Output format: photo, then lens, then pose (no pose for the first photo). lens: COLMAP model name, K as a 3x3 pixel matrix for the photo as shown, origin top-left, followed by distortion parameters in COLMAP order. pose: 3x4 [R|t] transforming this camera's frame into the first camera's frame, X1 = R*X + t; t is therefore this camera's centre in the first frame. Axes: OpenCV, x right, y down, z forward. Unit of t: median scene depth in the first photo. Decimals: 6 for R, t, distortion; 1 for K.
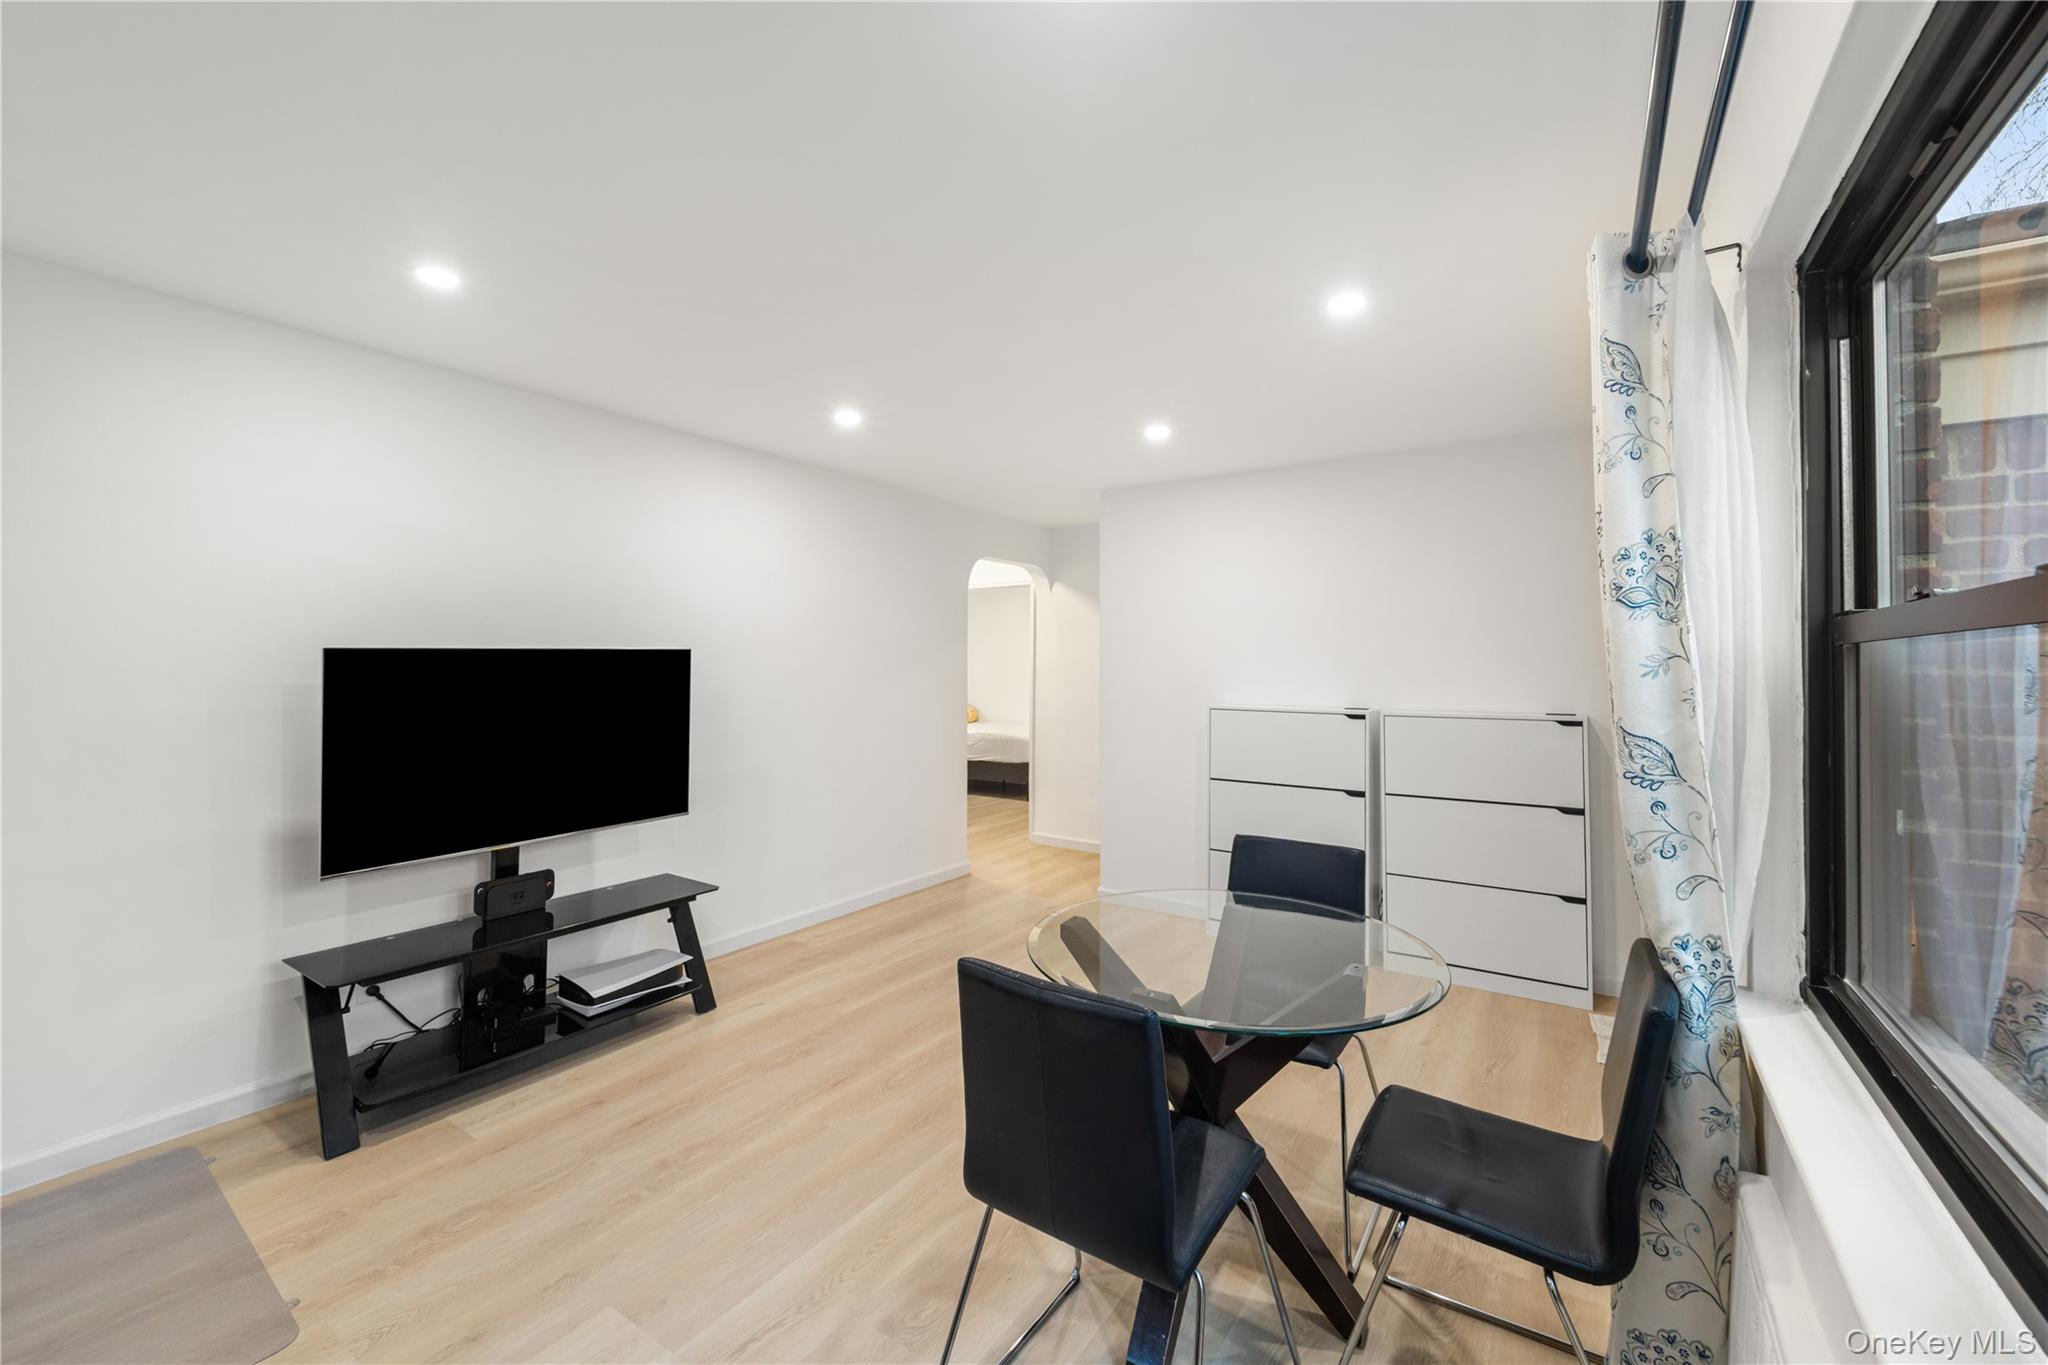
lens RADIAL K [[818.7, 0, 1025.1], [0, 818.7, 676.3], [0, 0, 1]] dist [-0.000183, -0.000404]
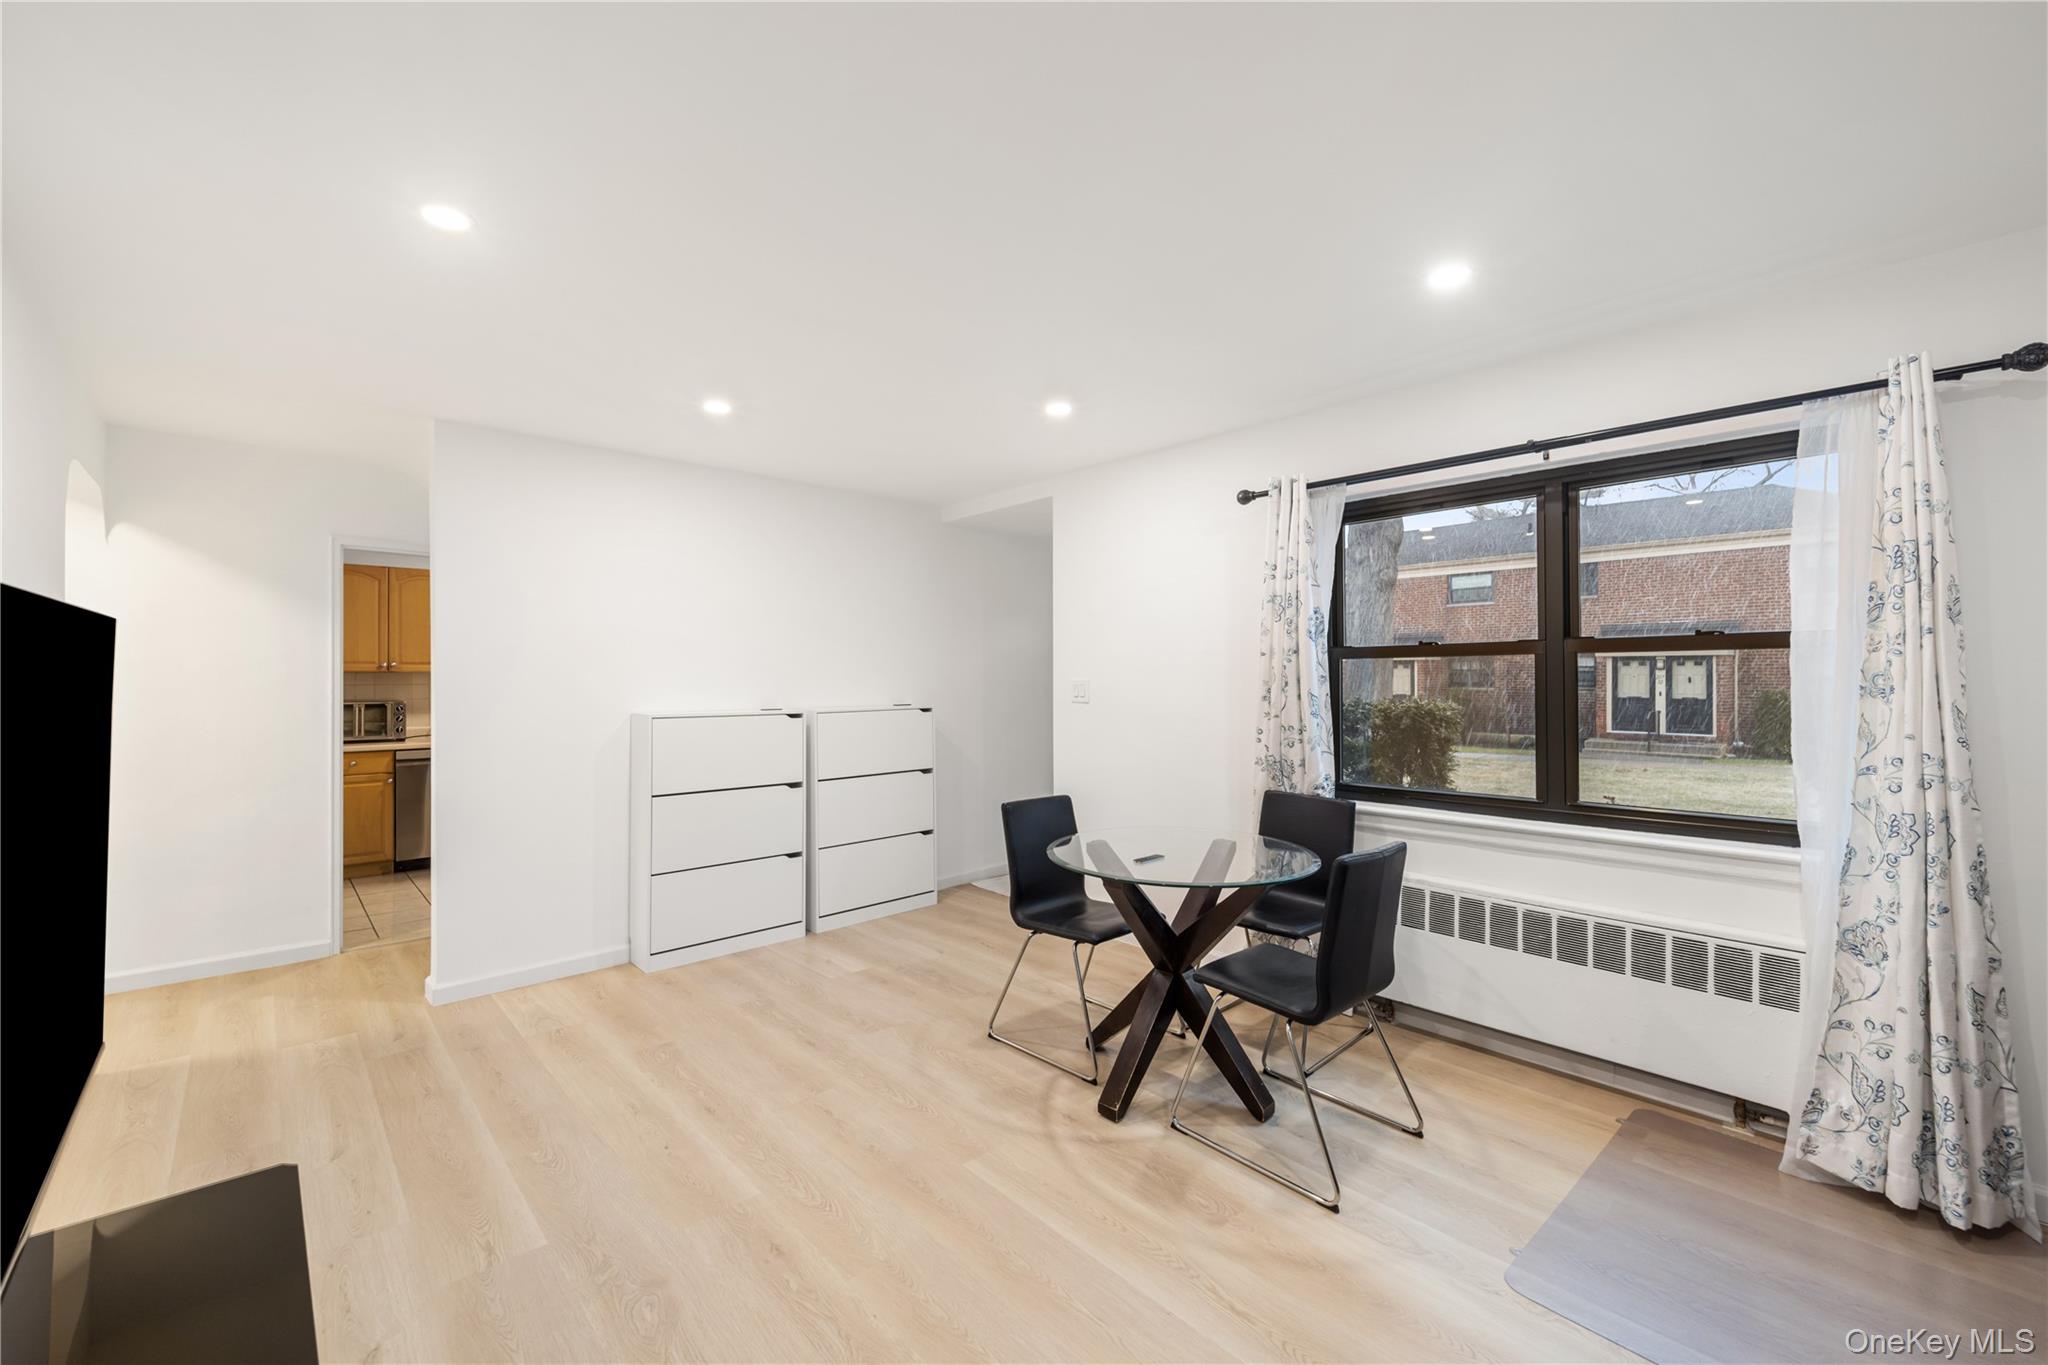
lens RADIAL K [[818.7, 0, 1015.2], [0, 818.7, 674.4], [0, 0, 1]] dist [-0.000183, -0.000404]
pose [[0.233292, 0.001230, 0.972406, -0.824538], [0.013515, 0.999899, -0.004507, 0.002275], [-0.972313, 0.014194, 0.233252, 0.591464]]
